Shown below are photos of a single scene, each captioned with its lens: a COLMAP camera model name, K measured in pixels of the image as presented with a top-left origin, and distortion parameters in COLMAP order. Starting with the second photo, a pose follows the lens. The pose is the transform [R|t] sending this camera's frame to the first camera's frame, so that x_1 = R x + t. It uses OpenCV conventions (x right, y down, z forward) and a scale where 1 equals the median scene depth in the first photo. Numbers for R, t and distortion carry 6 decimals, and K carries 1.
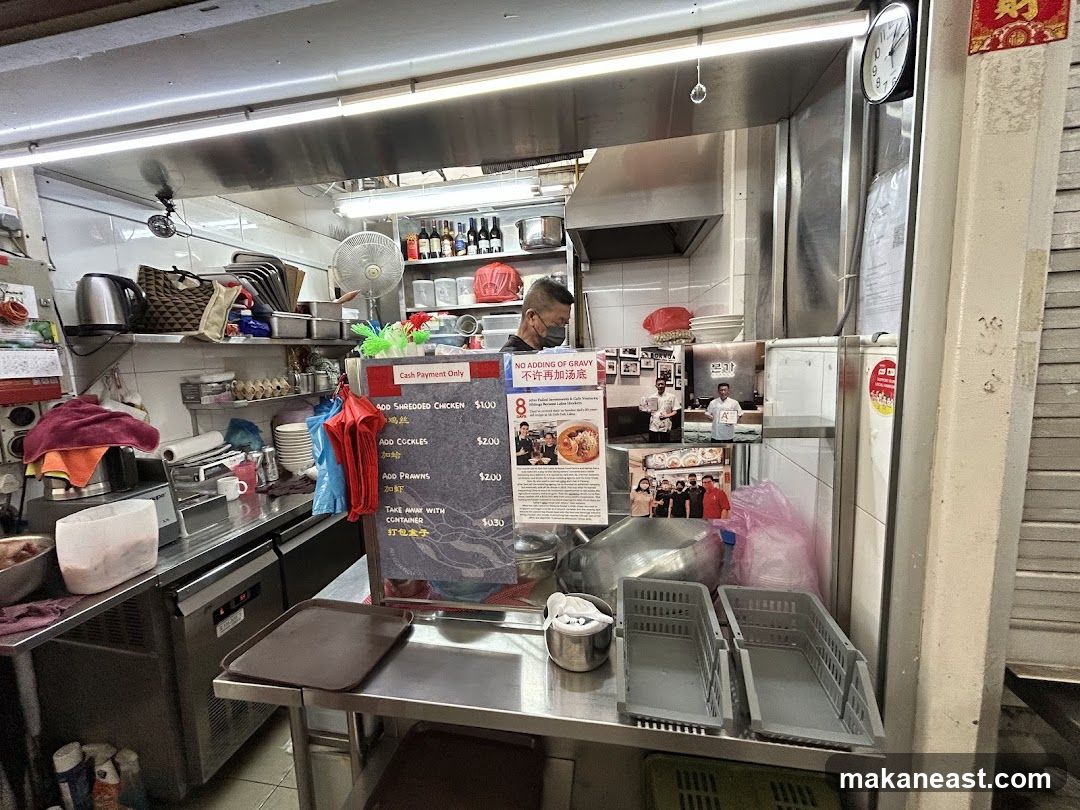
lens RADIAL K [[409.6, 0, 543.3], [0, 409.6, 383.0], [0, 0, 1]] dist [-0.017297, 0.000036]
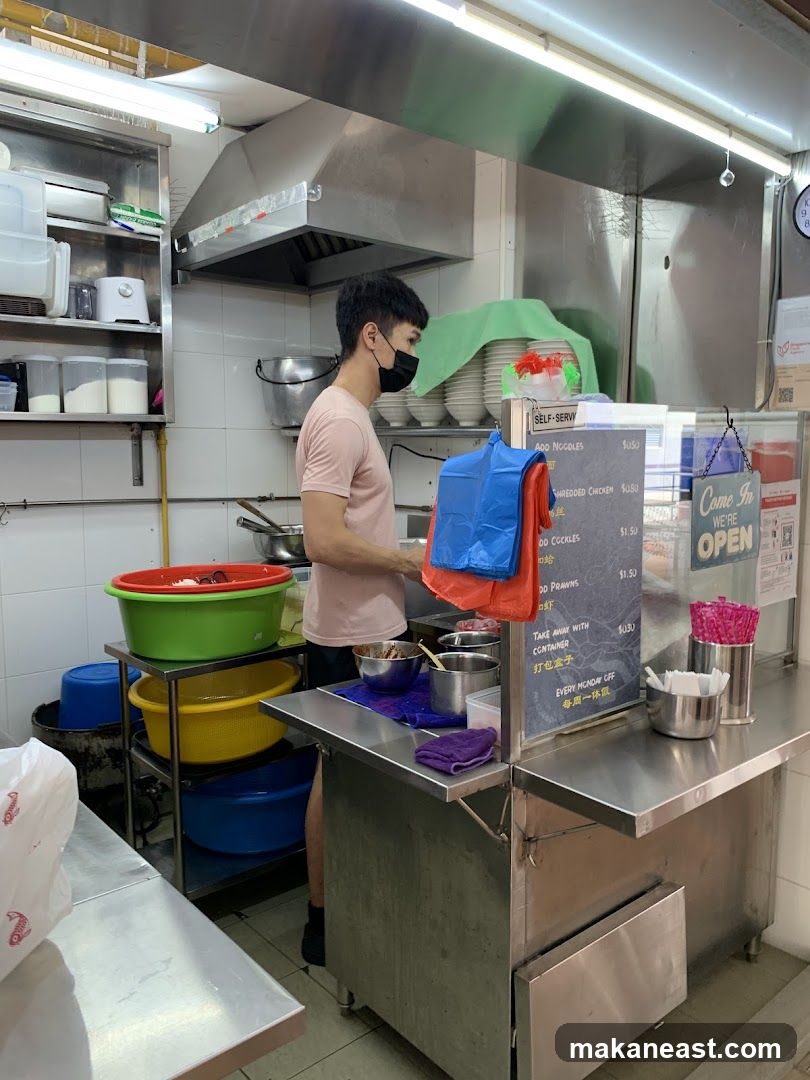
lens RADIAL K [[808.3, 0, 405.0], [0, 808.3, 540.0], [0, 0, 1]] dist [0.014412, -0.006035]
pose [[0.665609, -0.046199, 0.744870, -1.665399], [0.027508, 0.998923, 0.037376, 0.081300], [-0.745794, -0.004388, 0.666162, 0.225882]]
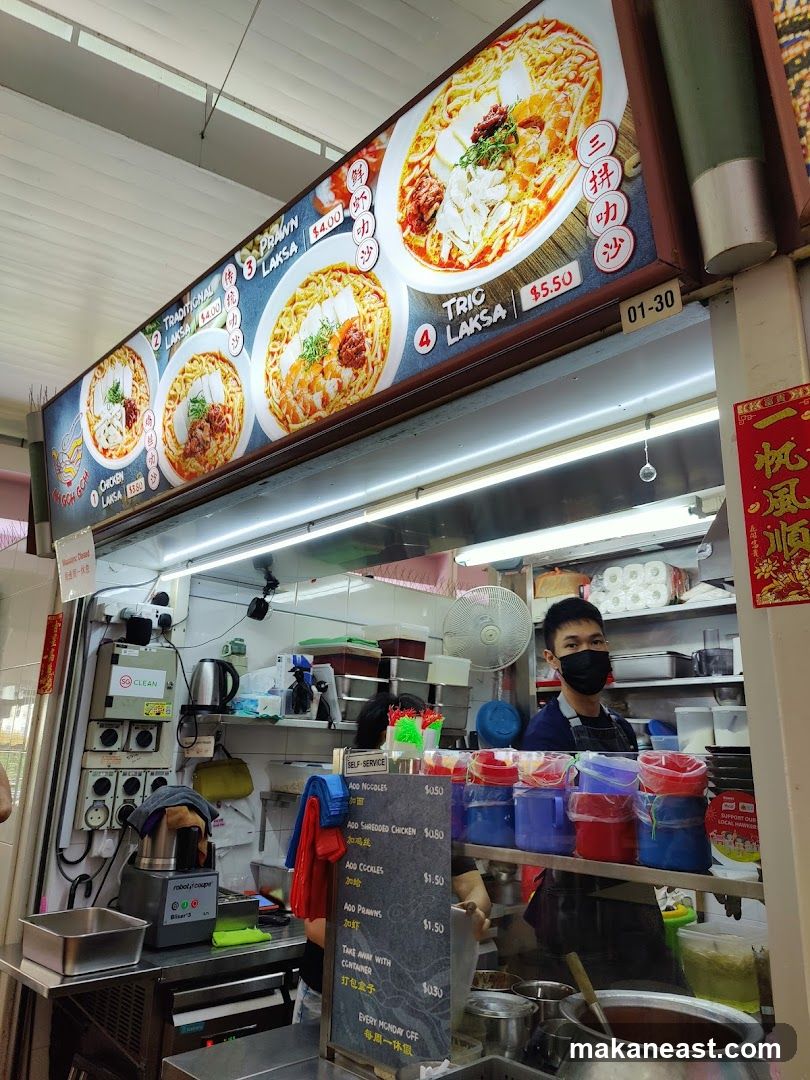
lens RADIAL K [[754.3, 0, 408.2], [0, 754.3, 523.6], [0, 0, 1]] dist [0.073976, -0.098268]
pose [[0.806160, -0.109899, -0.581402, 0.838204], [-0.103299, 0.941369, -0.321175, -0.045576], [0.582610, 0.318977, 0.747542, -0.482770]]
